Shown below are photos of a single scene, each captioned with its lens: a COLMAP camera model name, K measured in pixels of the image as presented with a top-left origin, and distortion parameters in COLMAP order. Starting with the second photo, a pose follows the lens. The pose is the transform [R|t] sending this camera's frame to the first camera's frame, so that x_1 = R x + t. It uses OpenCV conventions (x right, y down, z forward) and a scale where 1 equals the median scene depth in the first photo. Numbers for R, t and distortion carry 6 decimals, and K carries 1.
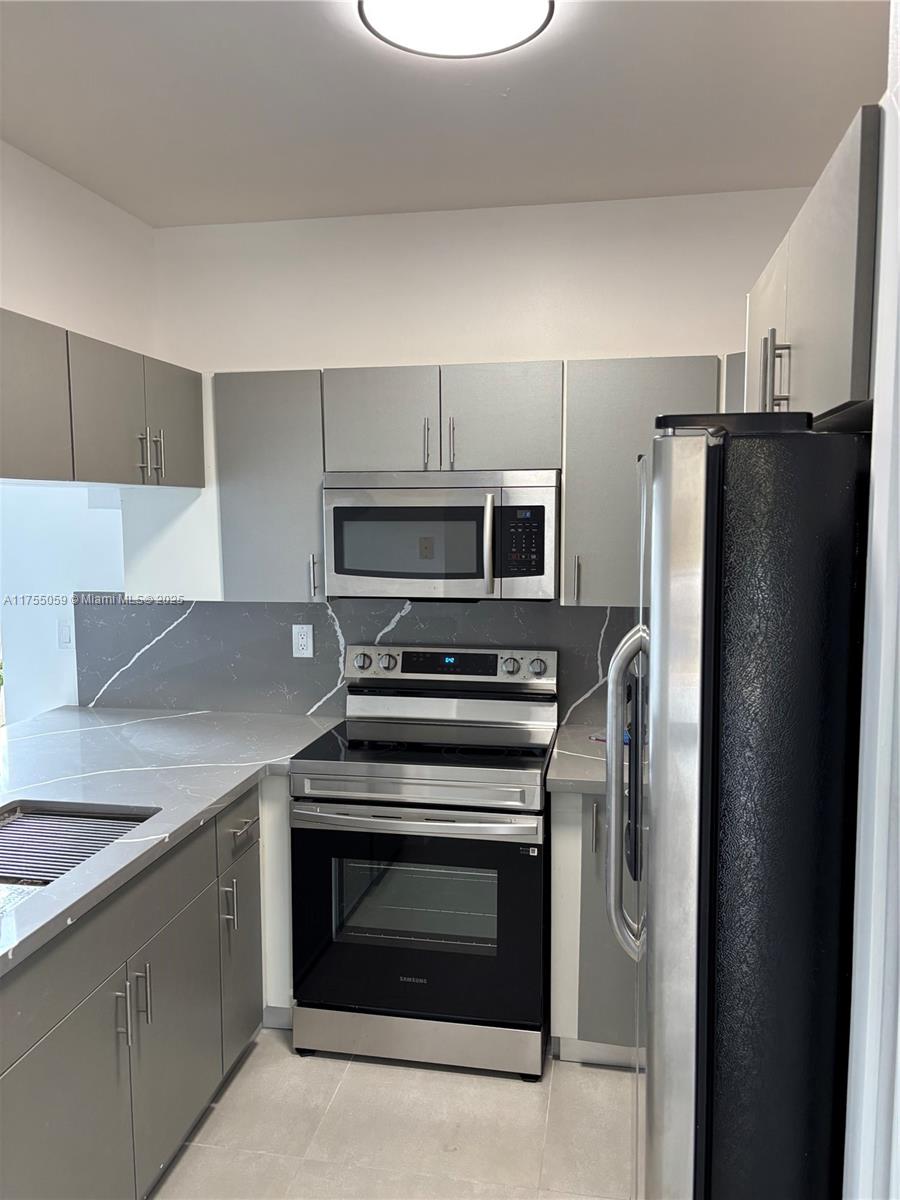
lens RADIAL K [[933.2, 0, 450.0], [0, 933.2, 600.0], [0, 0, 1]] dist [0.135405, -0.223025]
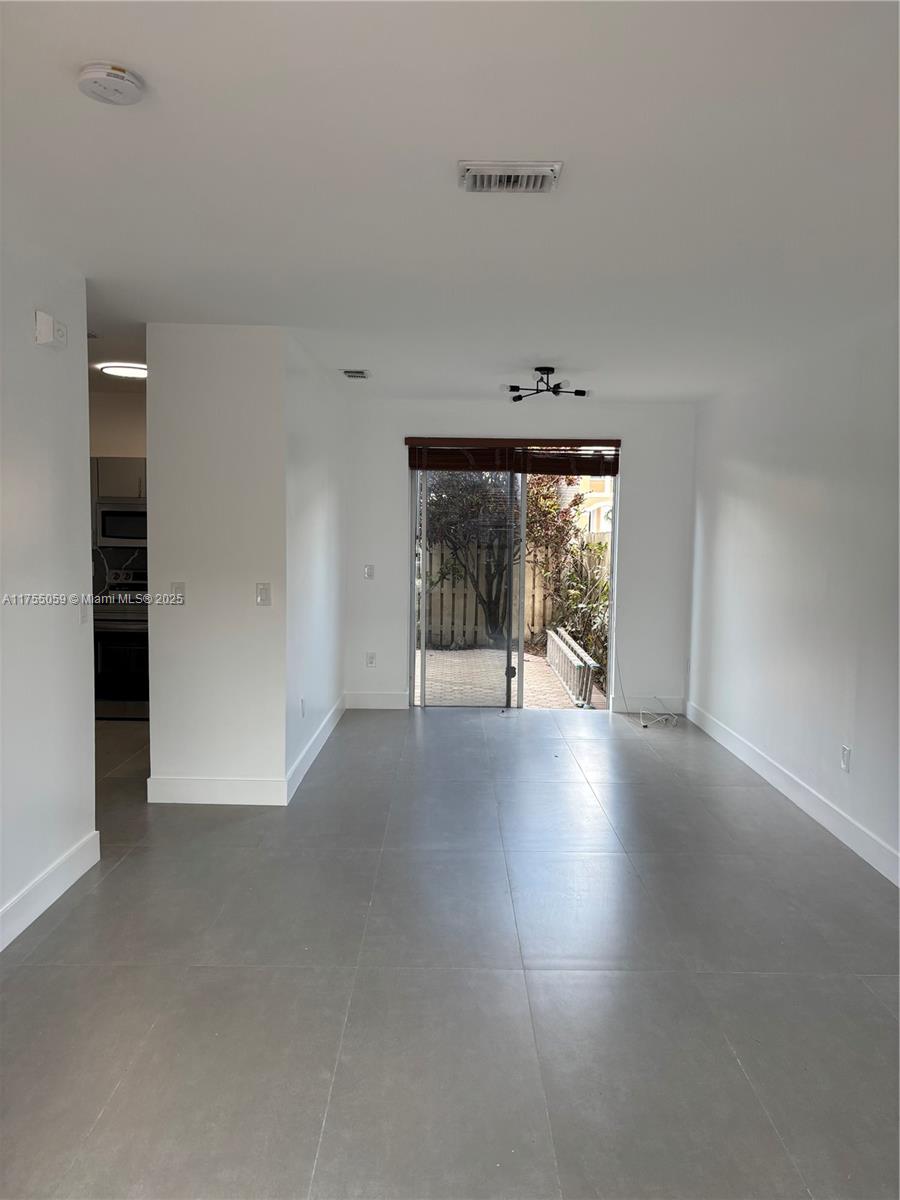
lens RADIAL K [[933.2, 0, 450.0], [0, 933.2, 600.0], [0, 0, 1]] dist [0.135405, -0.223025]
pose [[0.982475, 0.005253, 0.186322, 0.296833], [-0.001127, 0.999752, -0.022247, 0.180290], [-0.186393, 0.021647, 0.982237, -1.535378]]
